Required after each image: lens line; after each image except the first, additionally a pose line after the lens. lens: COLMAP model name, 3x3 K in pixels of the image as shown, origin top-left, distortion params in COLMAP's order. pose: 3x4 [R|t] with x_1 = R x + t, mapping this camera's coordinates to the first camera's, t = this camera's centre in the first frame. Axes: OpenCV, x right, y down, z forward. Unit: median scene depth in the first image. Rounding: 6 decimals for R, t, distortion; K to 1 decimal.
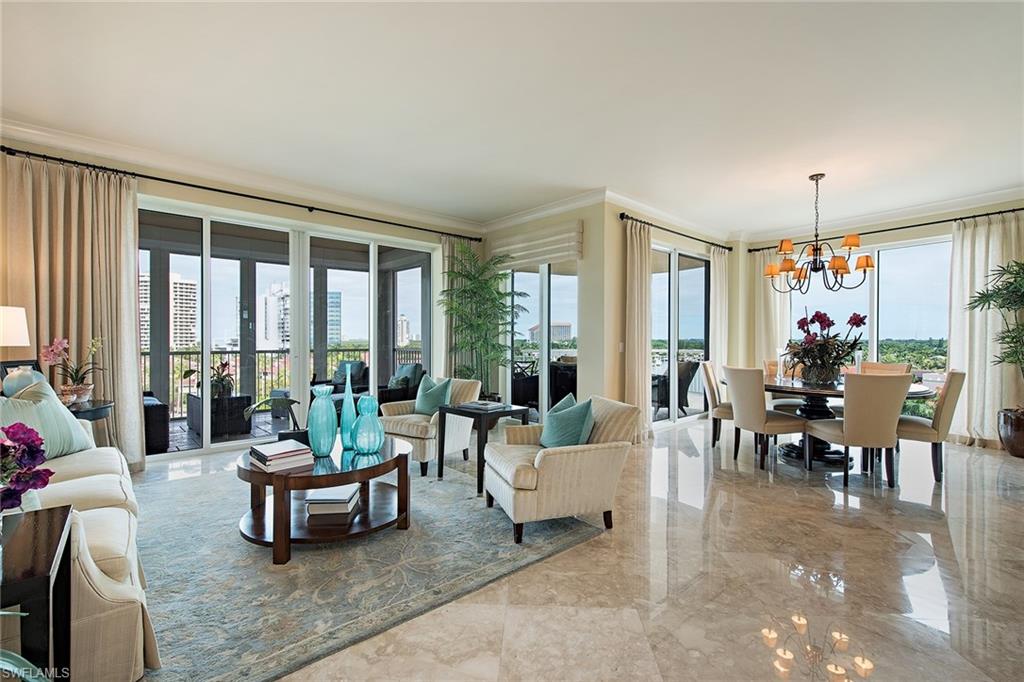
lens RADIAL K [[449.4, 0, 512.0], [0, 449.4, 341.0], [0, 0, 1]] dist [-0.000367, -0.000028]
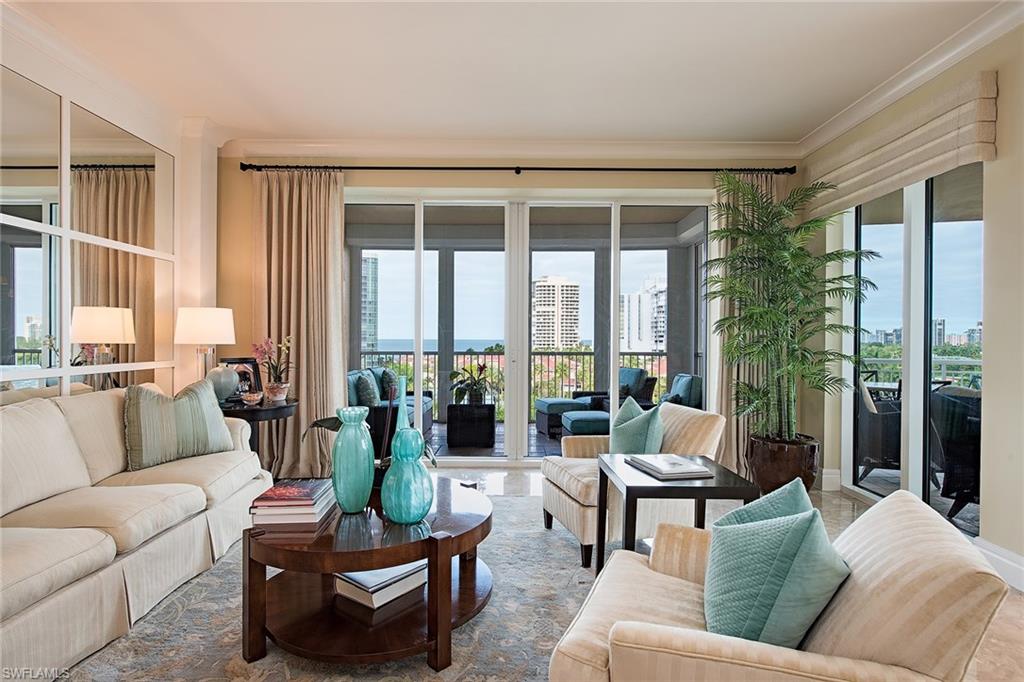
lens RADIAL K [[546.2, 0, 512.0], [0, 546.2, 341.0], [0, 0, 1]] dist [0.003567, 0.001106]
pose [[0.748336, 0.001663, -0.663317, 0.214631], [-0.003380, 0.999993, -0.001307, 0.000036], [0.663311, 0.003220, 0.748337, 0.378532]]
